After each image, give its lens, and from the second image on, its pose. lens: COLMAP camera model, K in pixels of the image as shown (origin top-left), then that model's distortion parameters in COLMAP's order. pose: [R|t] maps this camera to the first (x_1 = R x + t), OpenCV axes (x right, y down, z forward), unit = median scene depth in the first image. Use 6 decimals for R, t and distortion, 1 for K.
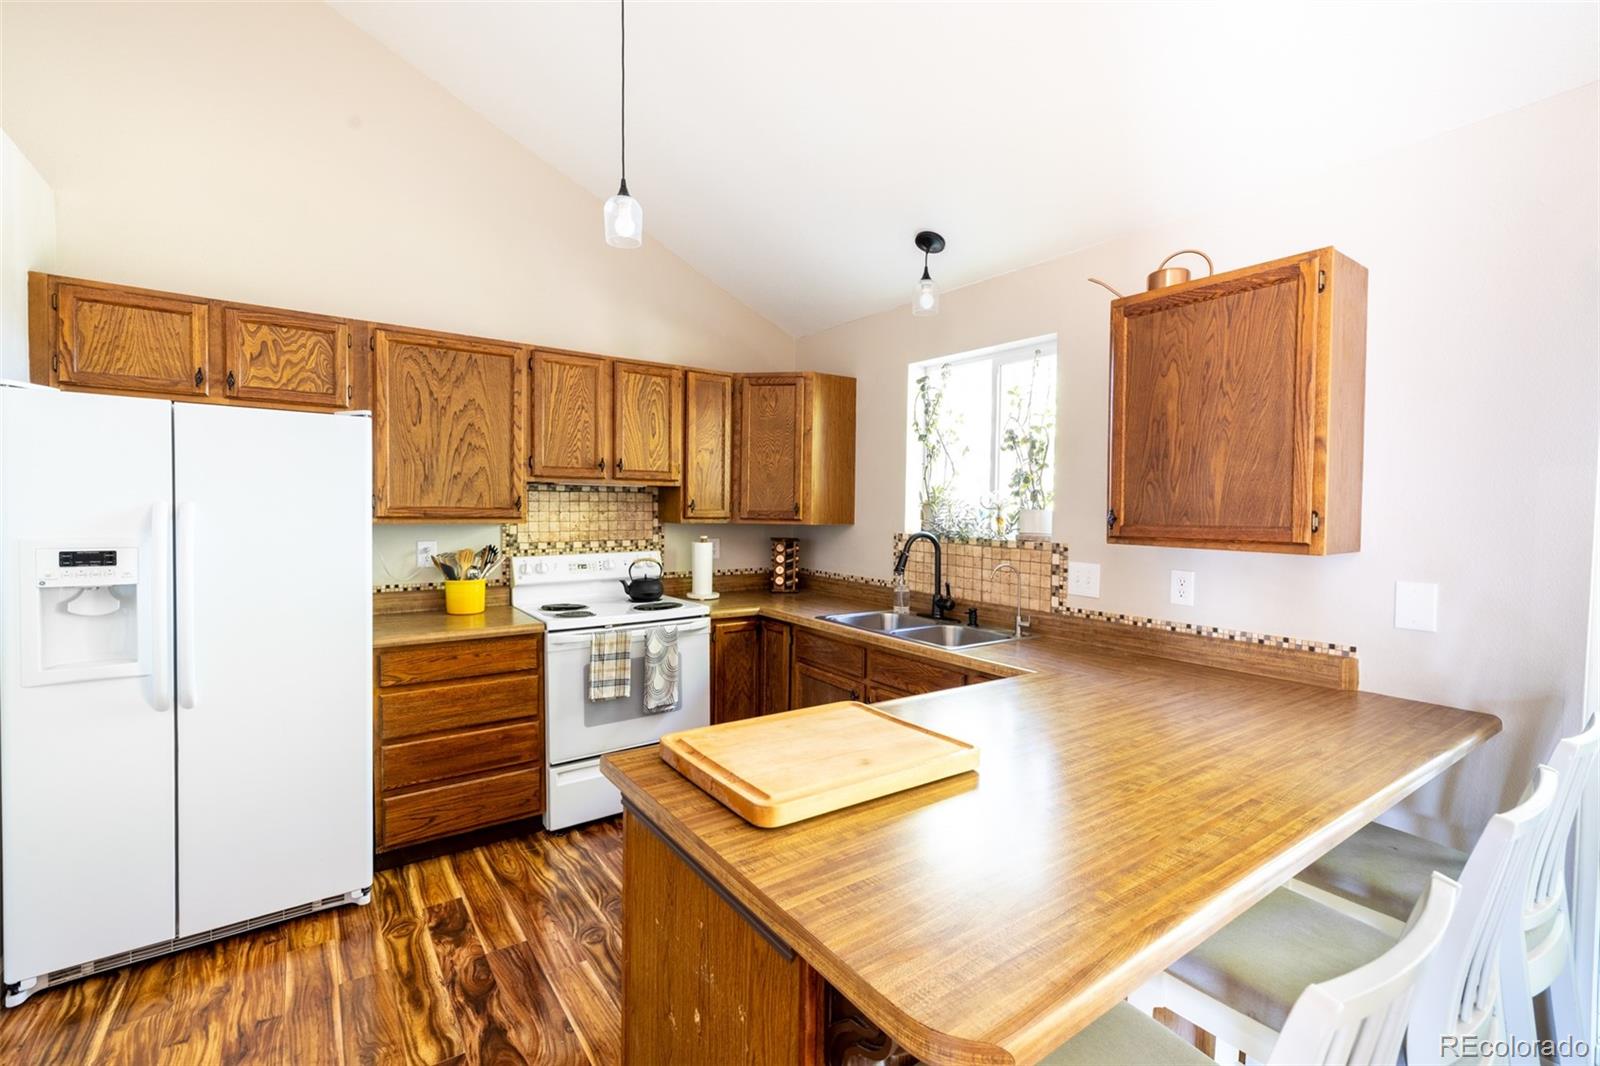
lens RADIAL K [[692.0, 0, 801.7], [0, 692.0, 527.8], [0, 0, 1]] dist [0.004981, 0.000178]
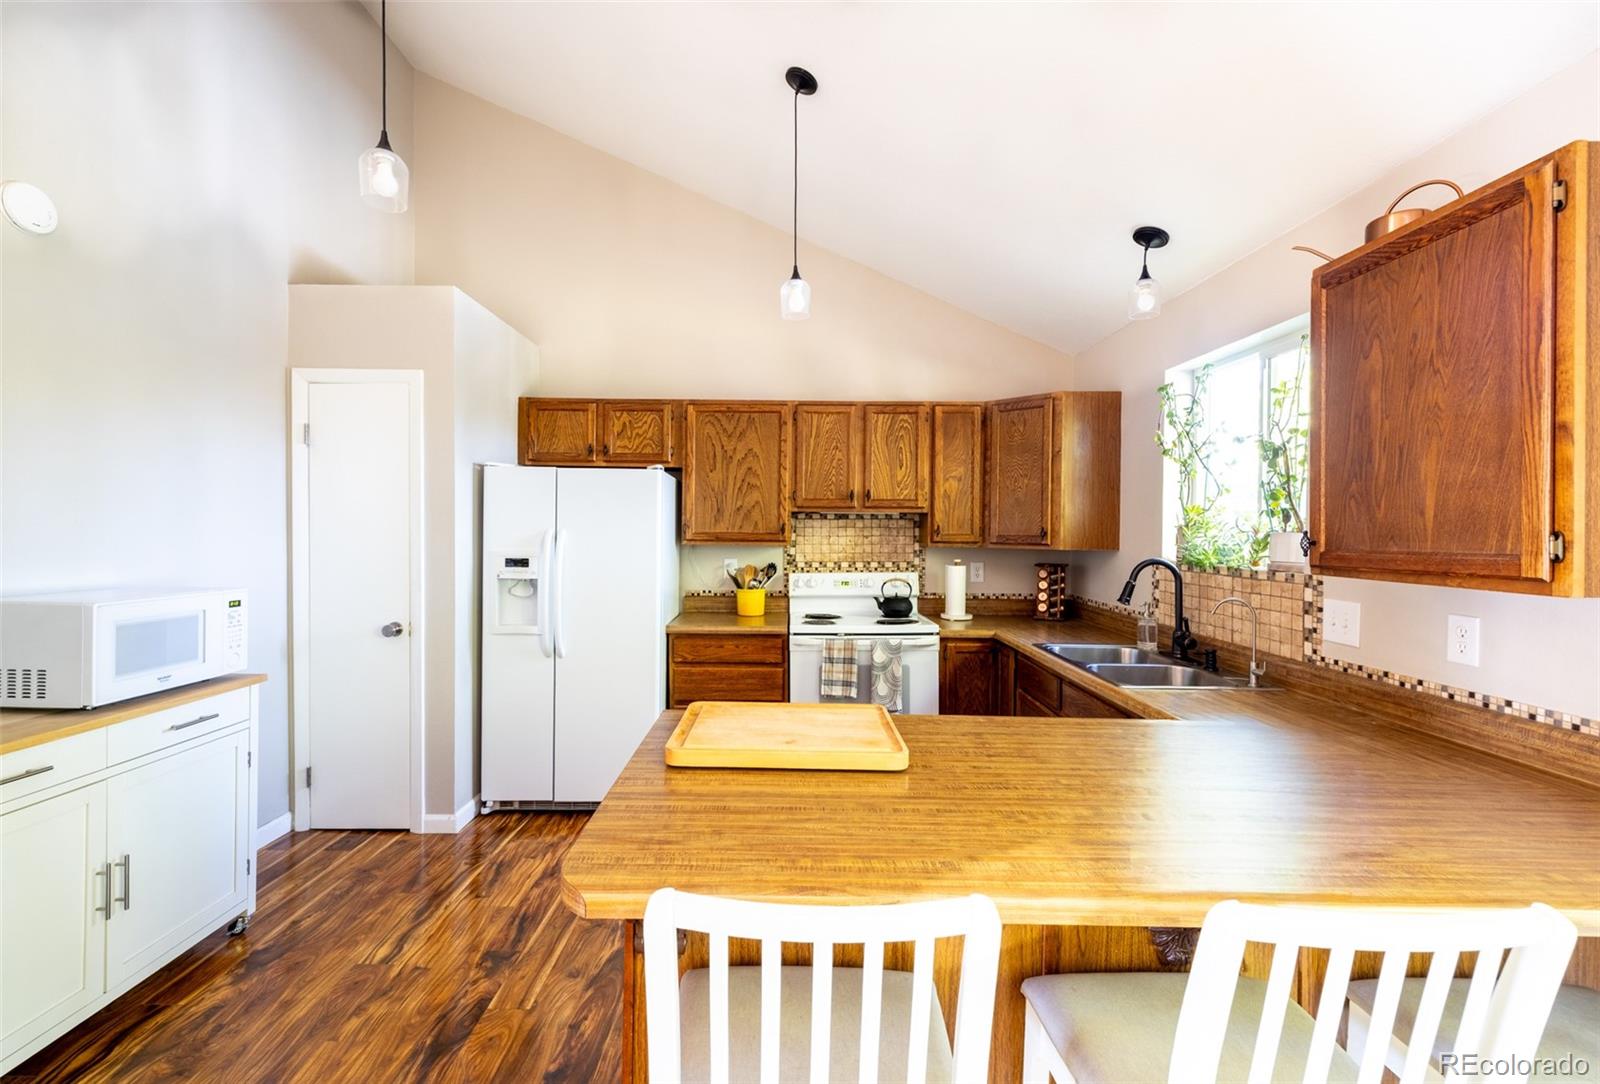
lens RADIAL K [[689.4, 0, 798.4], [0, 689.4, 535.1], [0, 0, 1]] dist [-0.000186, -0.000557]
pose [[0.813191, -0.001701, -0.581994, 0.395691], [-0.015152, 0.999595, -0.024094, 0.005242], [0.581799, 0.028411, 0.812836, 0.016005]]
